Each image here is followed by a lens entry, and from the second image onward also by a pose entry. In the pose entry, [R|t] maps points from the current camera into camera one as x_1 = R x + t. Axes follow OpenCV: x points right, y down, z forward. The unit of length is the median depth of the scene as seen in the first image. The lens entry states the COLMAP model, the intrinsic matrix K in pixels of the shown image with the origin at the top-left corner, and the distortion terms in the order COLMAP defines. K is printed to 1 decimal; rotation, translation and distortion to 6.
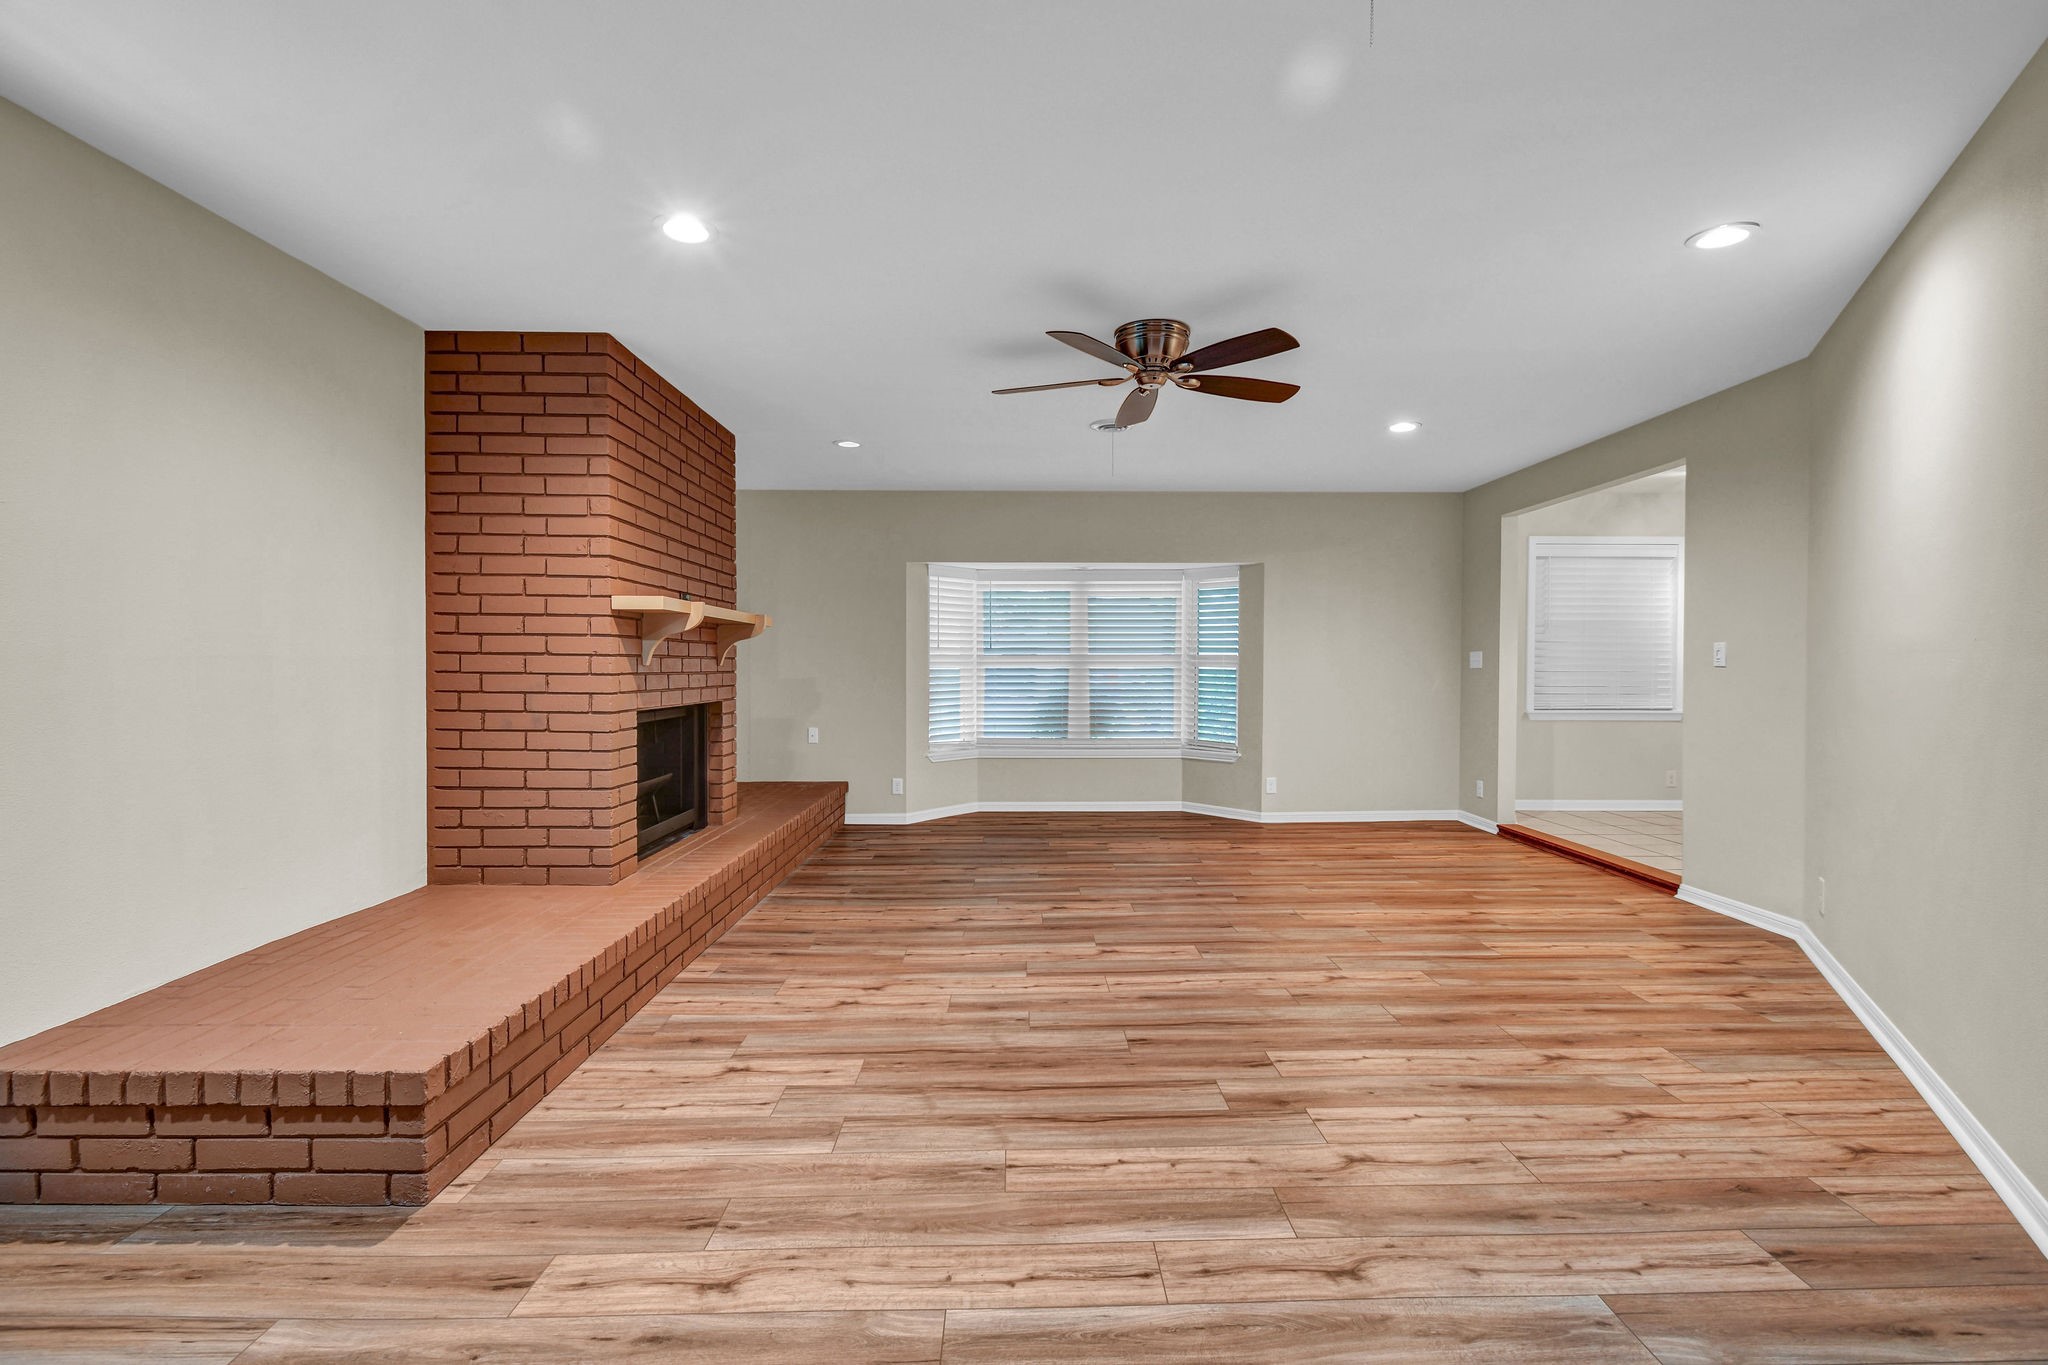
lens RADIAL K [[912.7, 0, 1004.3], [0, 912.7, 675.3], [0, 0, 1]] dist [0.002220, -0.002314]
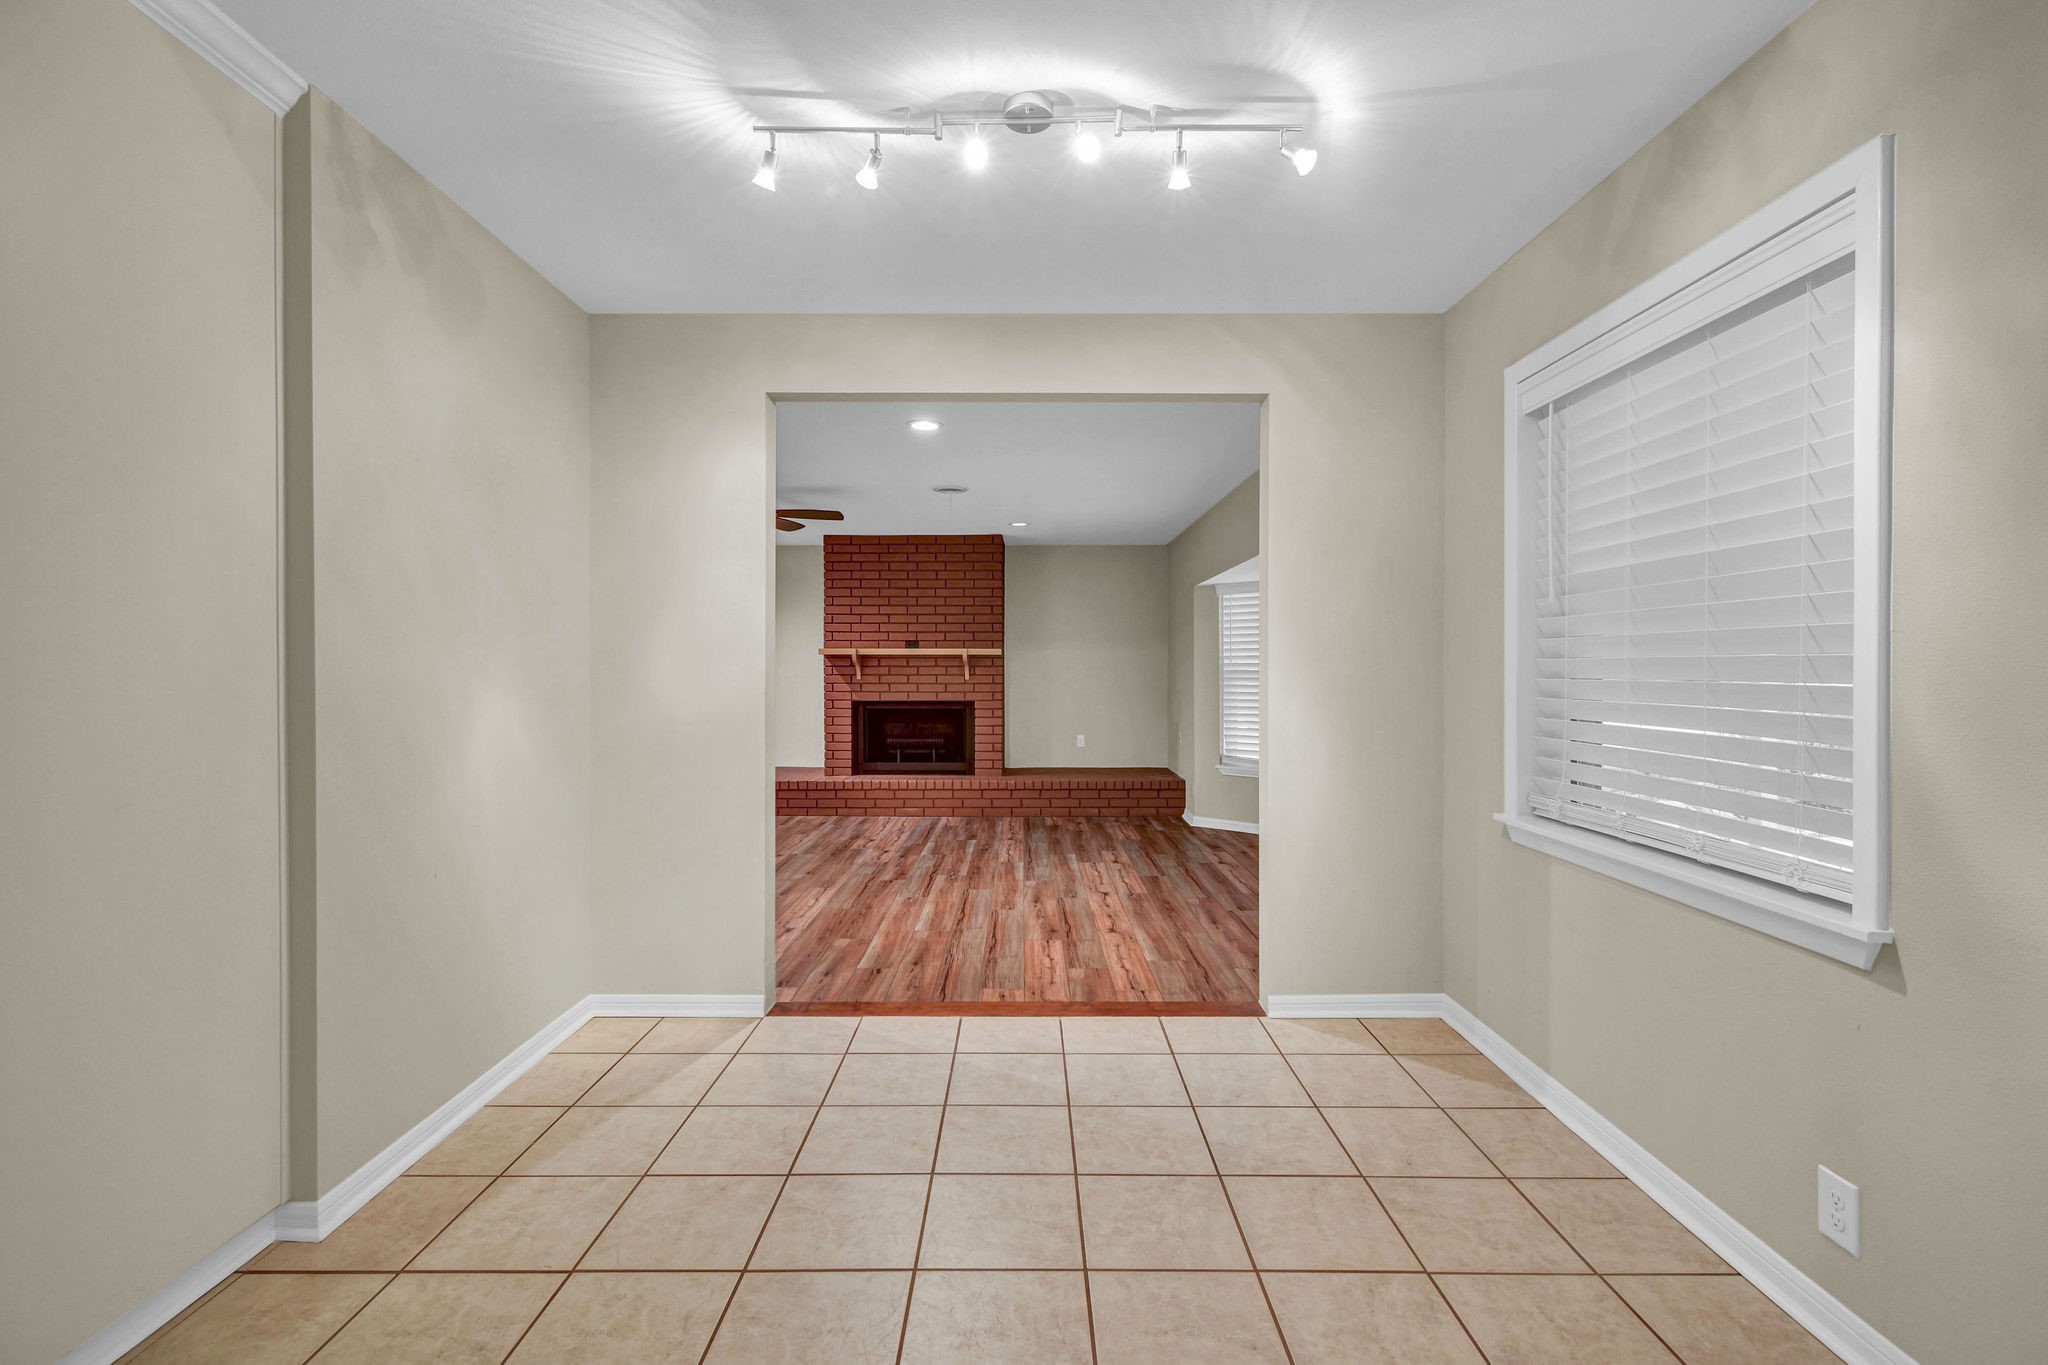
lens RADIAL K [[912.7, 0, 1022.2], [0, 912.7, 674.8], [0, 0, 1]] dist [0.002220, -0.002314]
pose [[0.015020, 0.003354, -0.999882, 1.921958], [-0.009920, 0.999946, 0.003205, -0.035354], [0.999838, 0.009871, 0.015052, 1.508769]]
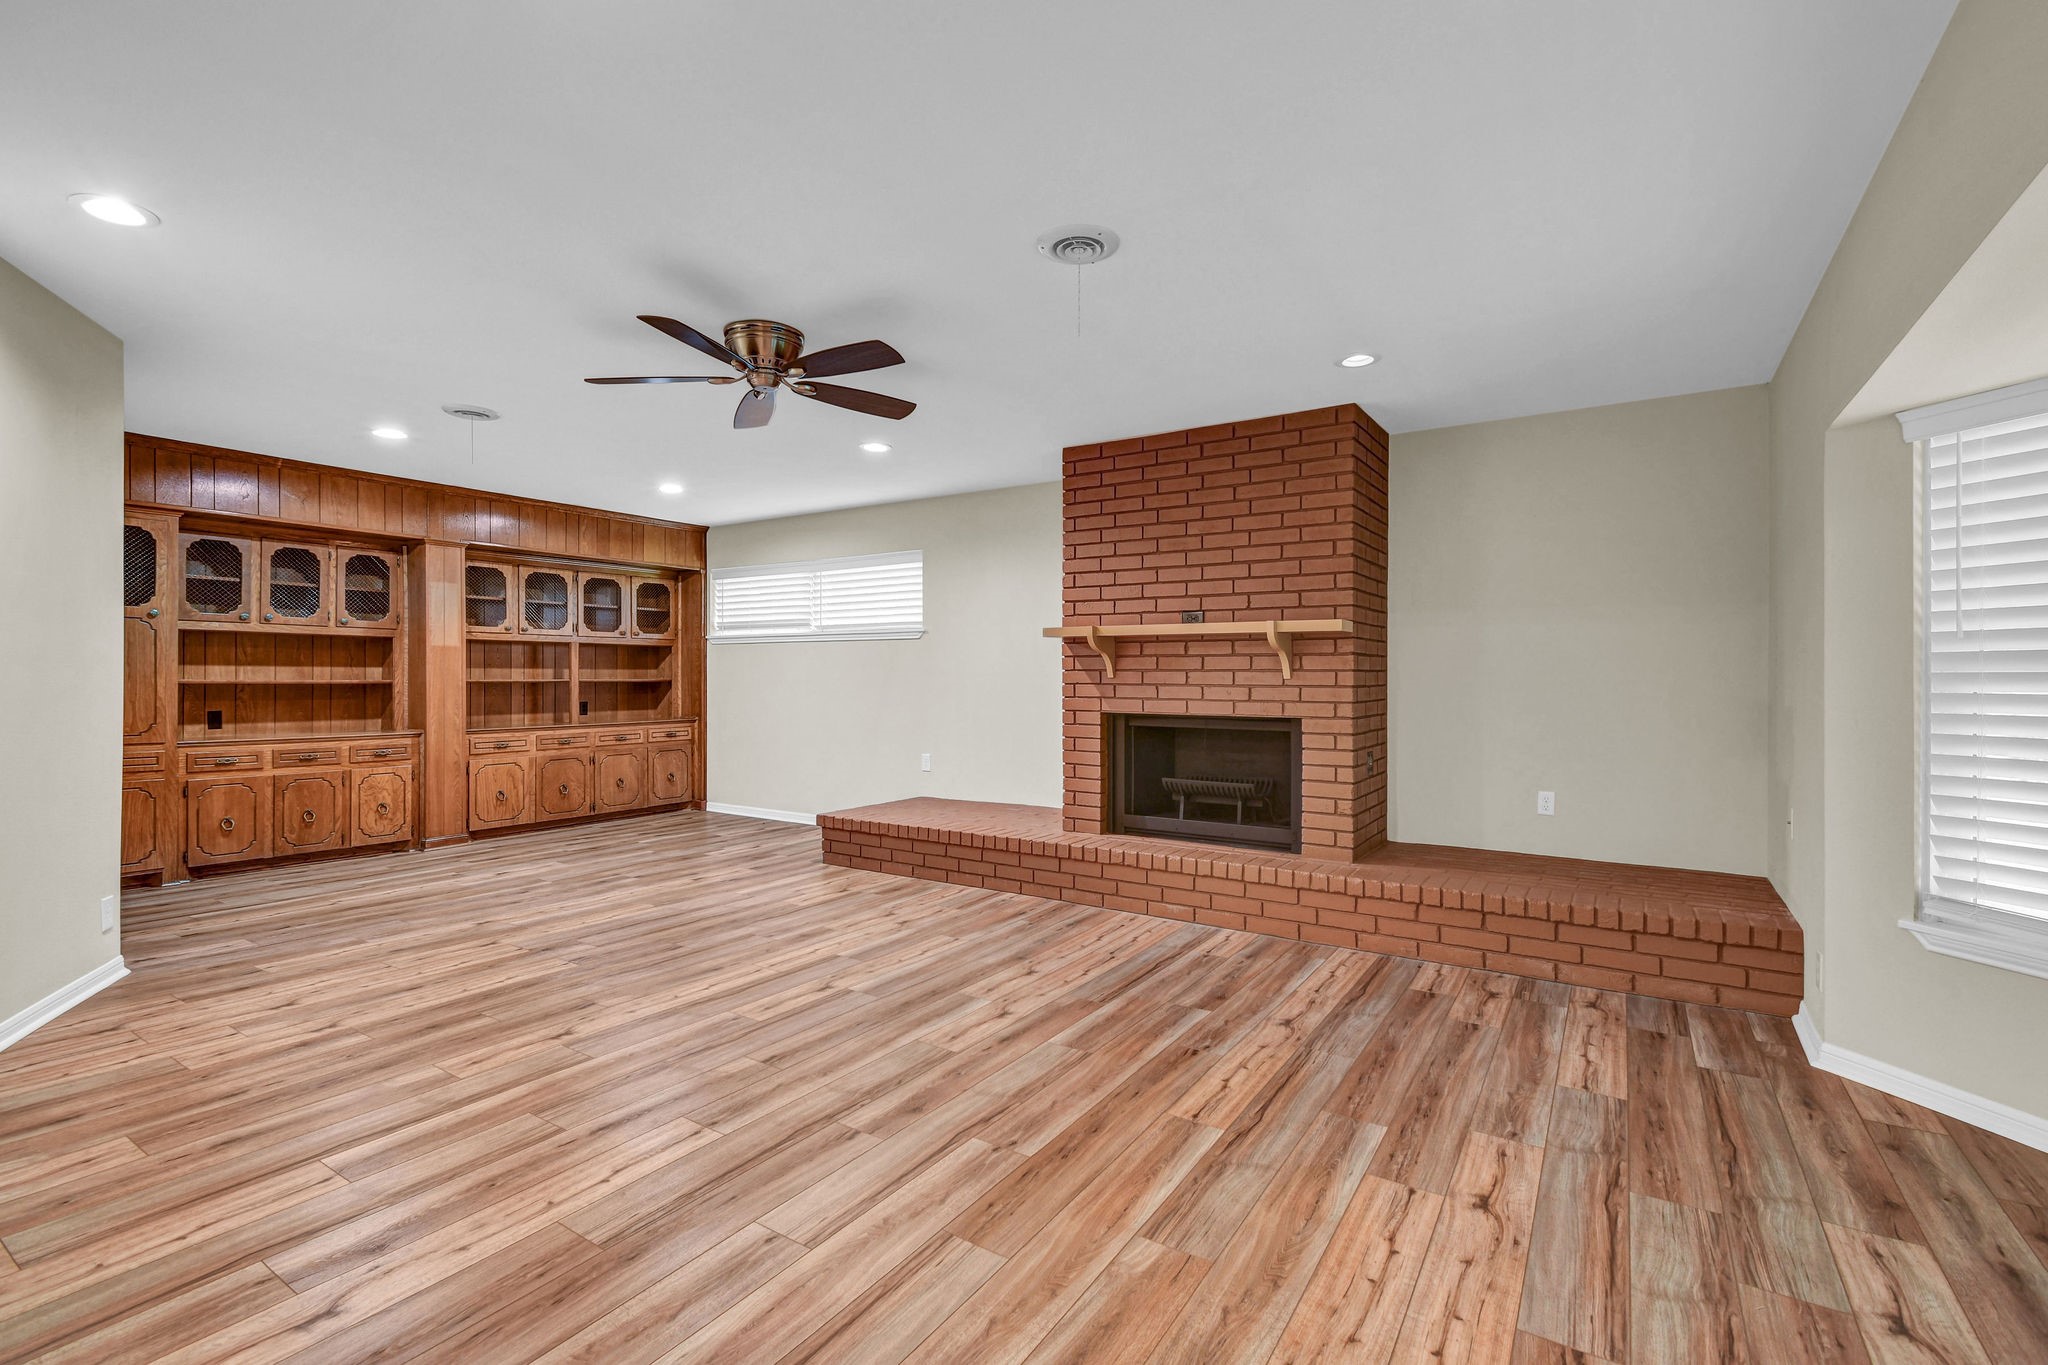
lens RADIAL K [[912.7, 0, 1030.9], [0, 912.7, 673.5], [0, 0, 1]] dist [0.002220, -0.002314]
pose [[-0.535283, -0.005542, -0.844654, 0.837335], [-0.011684, 0.999931, 0.000843, -0.017956], [0.844592, 0.010320, -0.535312, 1.785822]]
